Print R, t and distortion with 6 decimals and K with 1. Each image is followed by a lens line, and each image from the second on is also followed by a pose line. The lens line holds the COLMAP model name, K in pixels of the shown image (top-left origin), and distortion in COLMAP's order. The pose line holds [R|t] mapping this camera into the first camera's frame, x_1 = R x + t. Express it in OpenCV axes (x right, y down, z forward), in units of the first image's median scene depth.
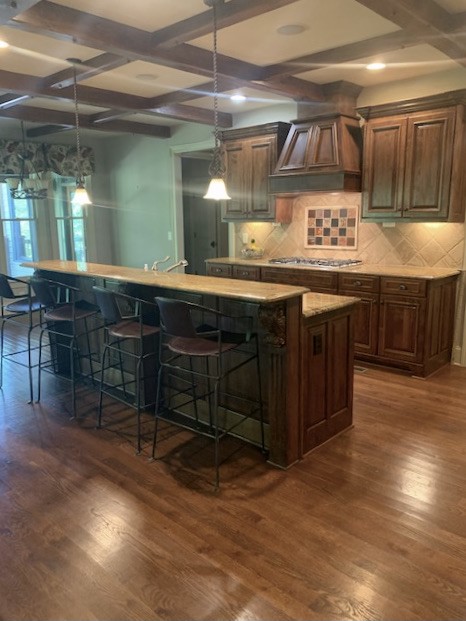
lens RADIAL K [[467.4, 0, 229.8], [0, 467.4, 307.4], [0, 0, 1]] dist [0.054273, -0.109097]
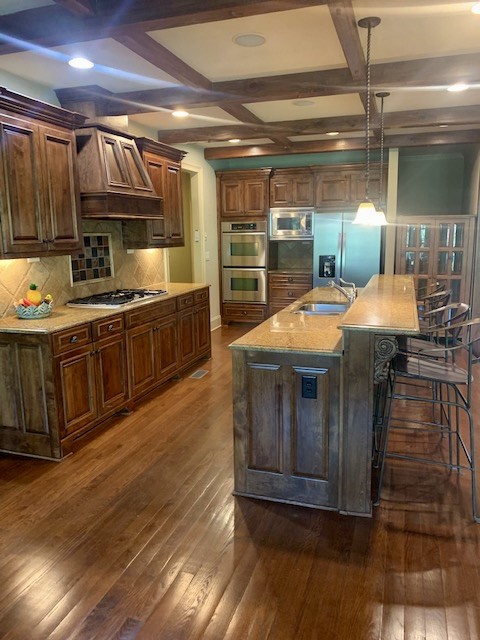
lens RADIAL K [[481.7, 0, 236.7], [0, 481.7, 316.8], [0, 0, 1]] dist [0.054273, -0.109097]
pose [[-0.394412, -0.136437, 0.908749, -0.697765], [0.206874, 0.950348, 0.232469, -0.219492], [-0.895345, 0.279685, -0.346603, 1.104264]]
